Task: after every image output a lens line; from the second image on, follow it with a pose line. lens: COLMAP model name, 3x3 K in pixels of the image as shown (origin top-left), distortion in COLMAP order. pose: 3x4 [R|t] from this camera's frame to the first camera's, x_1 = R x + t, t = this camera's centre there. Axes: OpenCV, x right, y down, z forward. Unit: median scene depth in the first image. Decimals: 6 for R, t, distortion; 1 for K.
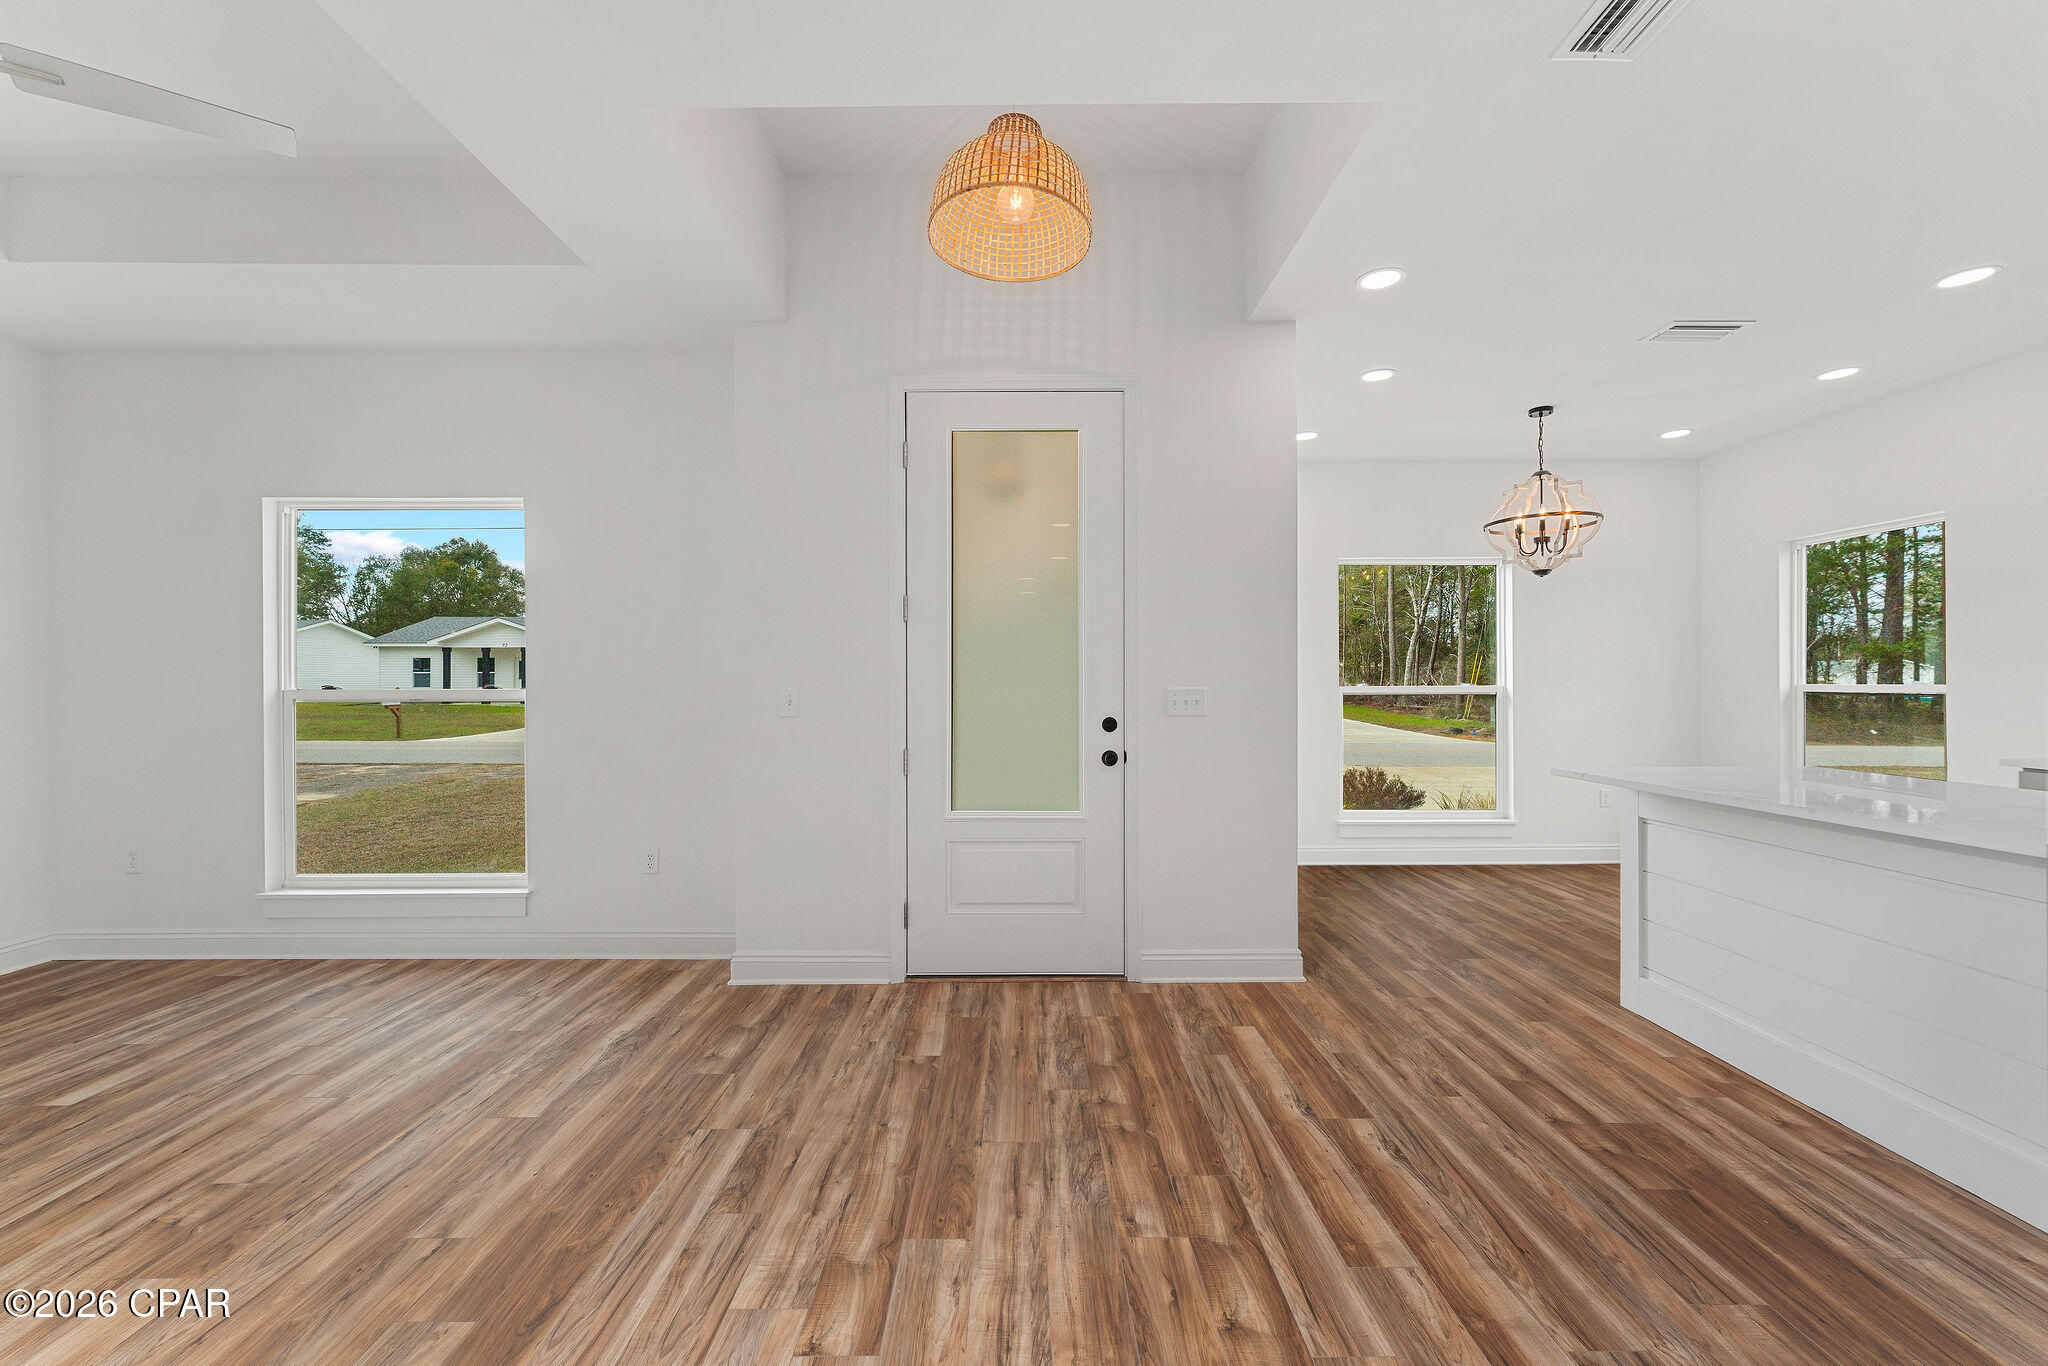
lens RADIAL K [[817.1, 0, 1022.5], [0, 817.1, 681.6], [0, 0, 1]] dist [-0.003057, 0.001153]
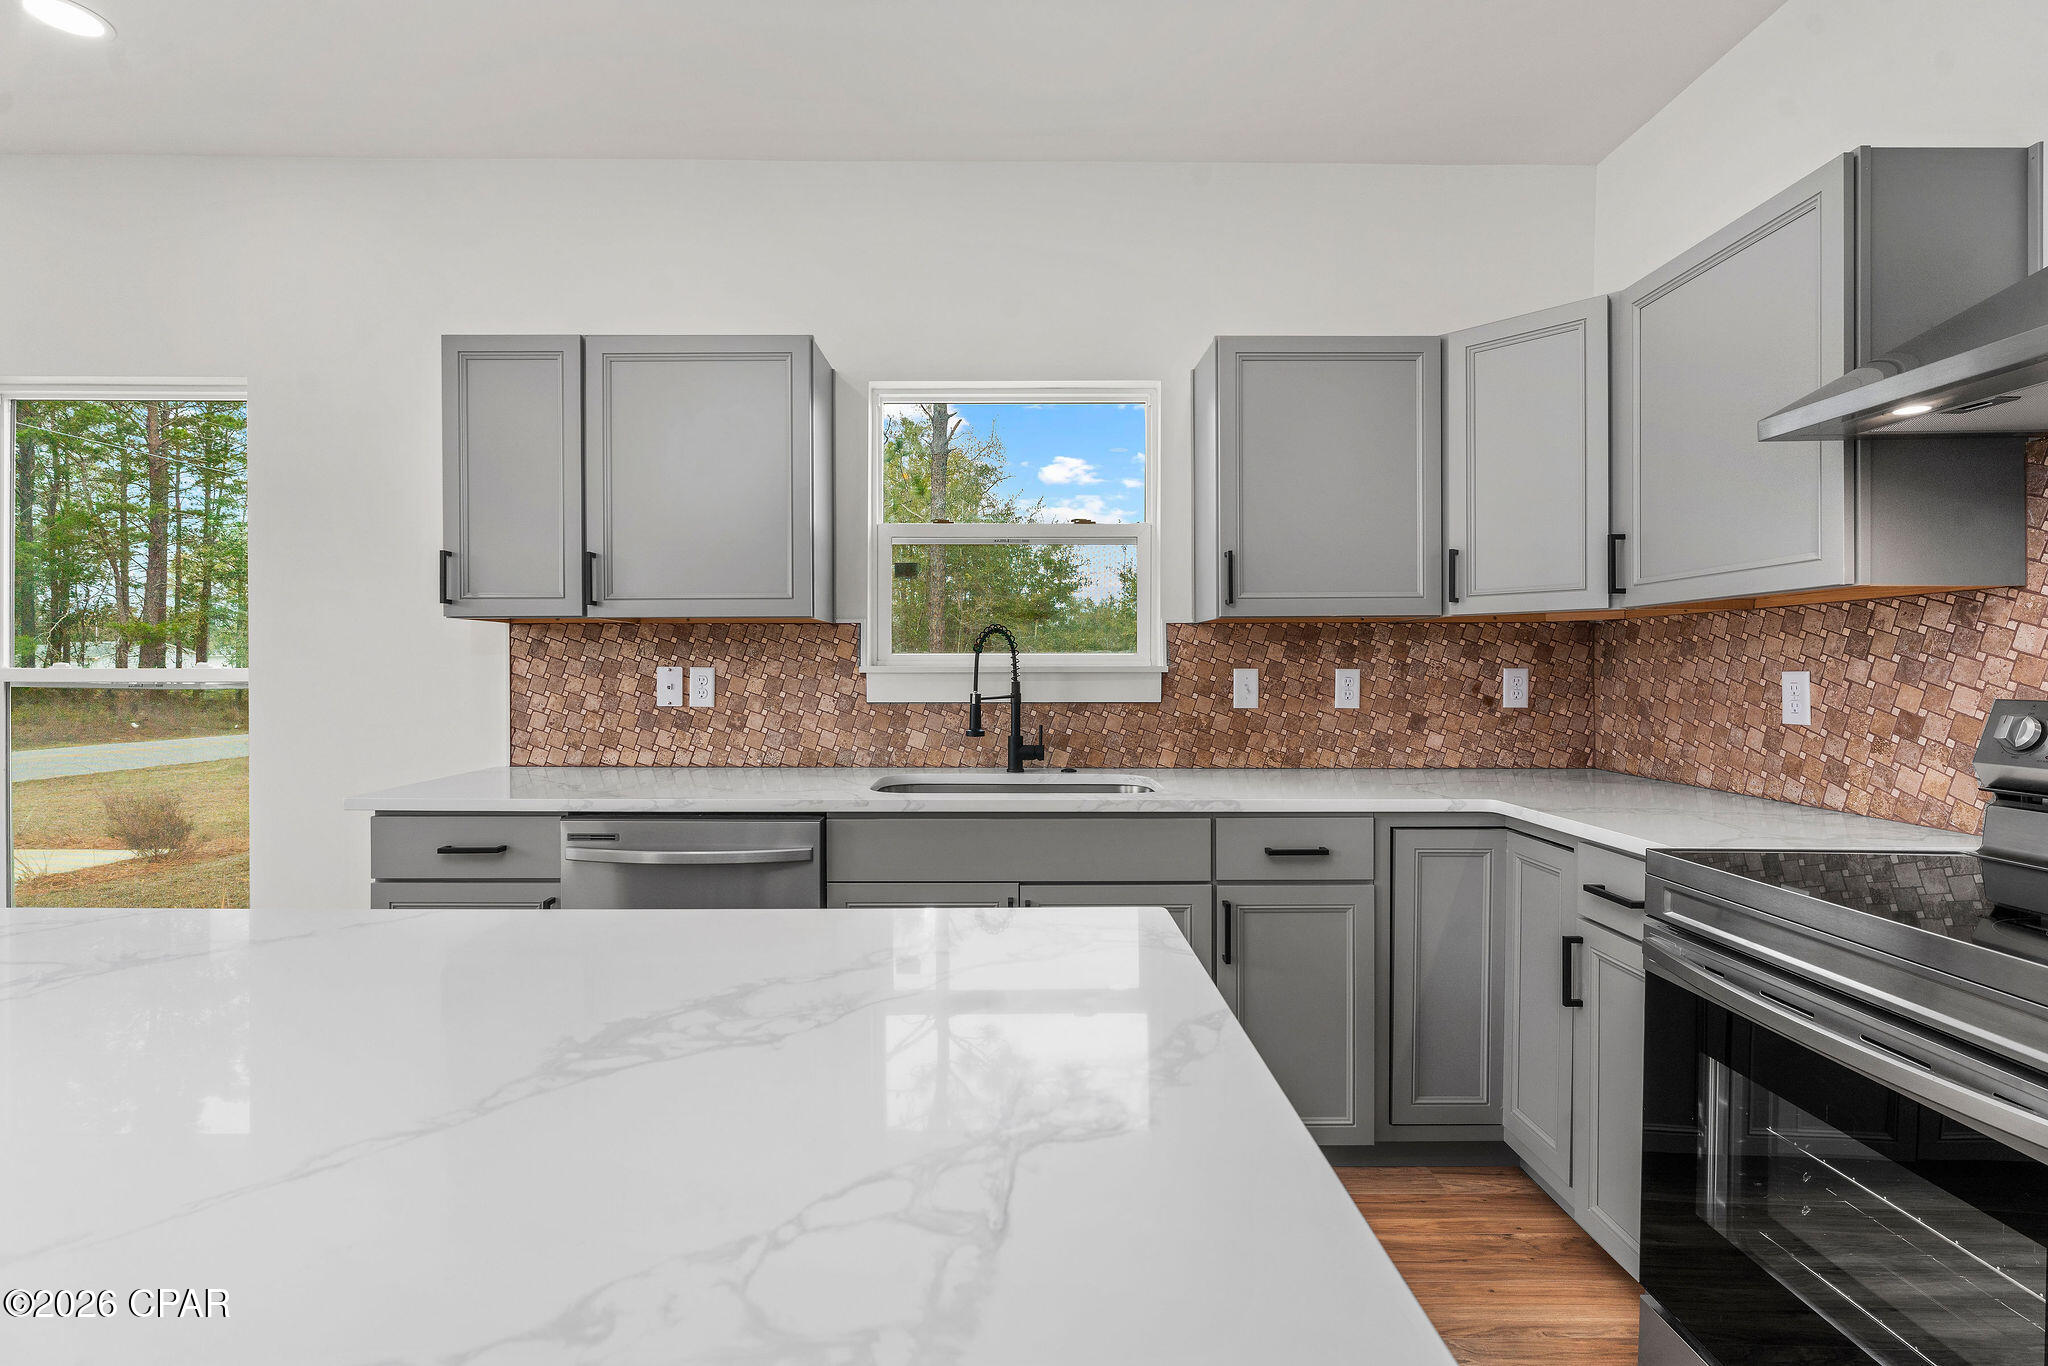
lens RADIAL K [[919.0, 0, 1027.8], [0, 919.0, 674.6], [0, 0, 1]] dist [-0.011628, -0.001424]
pose [[-0.013276, -0.003665, 0.999905, 0.611650], [-0.004632, 0.999983, 0.003604, 0.003868], [-0.999901, -0.004583, -0.013293, 0.584807]]
